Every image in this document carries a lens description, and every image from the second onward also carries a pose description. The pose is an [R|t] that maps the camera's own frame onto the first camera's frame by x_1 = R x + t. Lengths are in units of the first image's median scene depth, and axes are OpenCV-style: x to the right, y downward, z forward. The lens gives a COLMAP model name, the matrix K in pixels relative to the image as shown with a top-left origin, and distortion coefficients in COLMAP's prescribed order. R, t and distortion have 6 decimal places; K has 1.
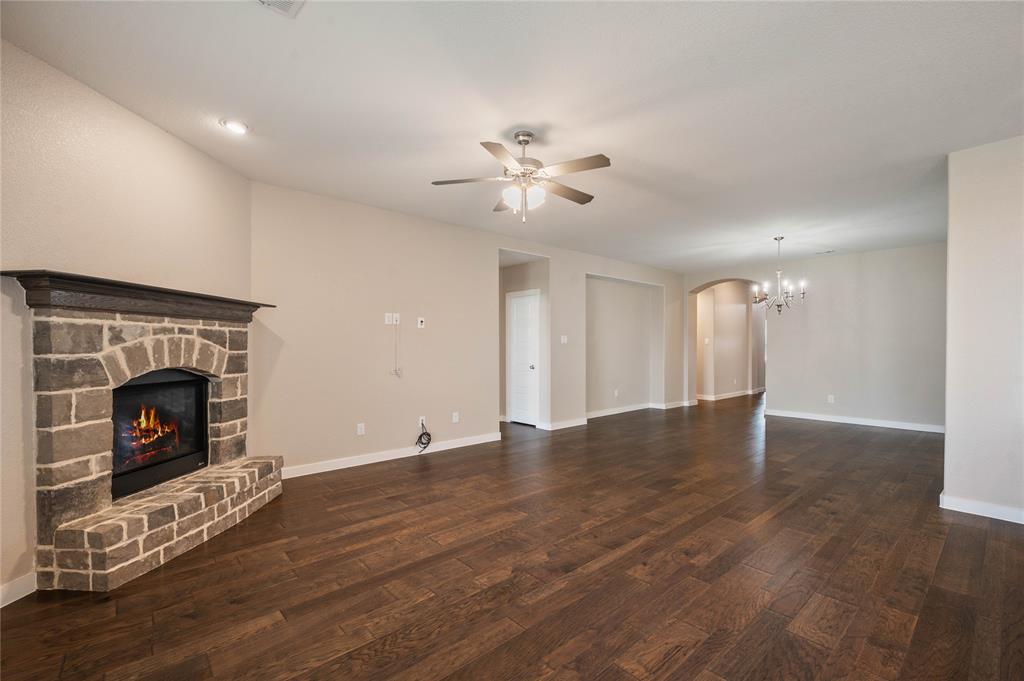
lens RADIAL K [[443.6, 0, 516.2], [0, 443.6, 351.4], [0, 0, 1]] dist [-0.001709, 0.000181]
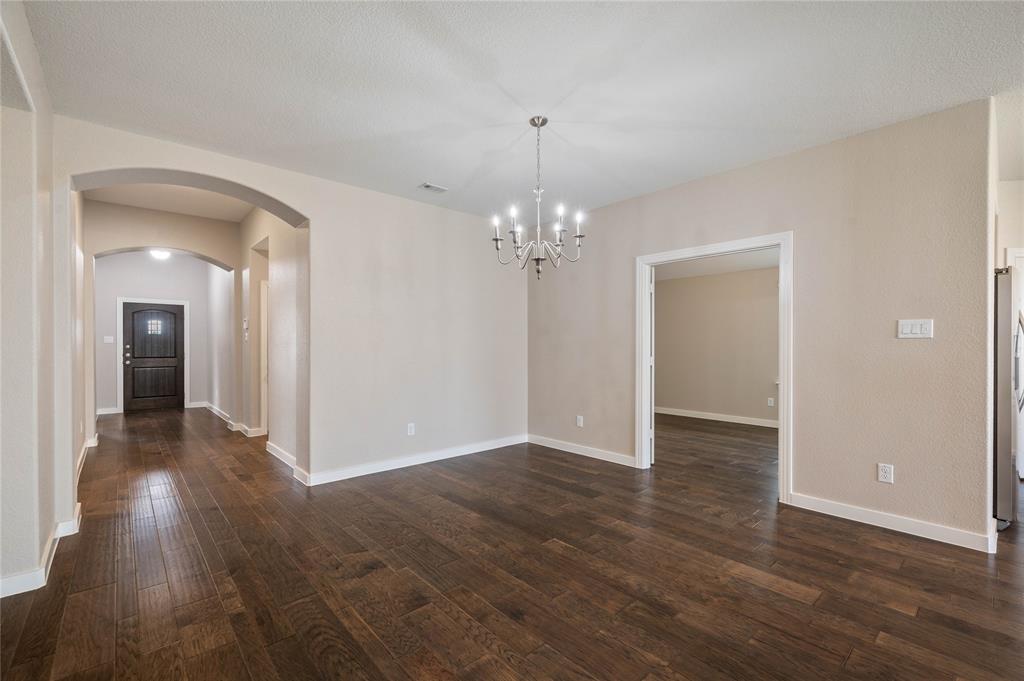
lens RADIAL K [[443.6, 0, 509.9], [0, 443.6, 346.4], [0, 0, 1]] dist [-0.001709, 0.000181]
pose [[0.005316, -0.004831, 0.999974, 0.208496], [0.012930, 0.999905, 0.004762, -0.022957], [-0.999902, 0.012905, 0.005378, 2.000159]]
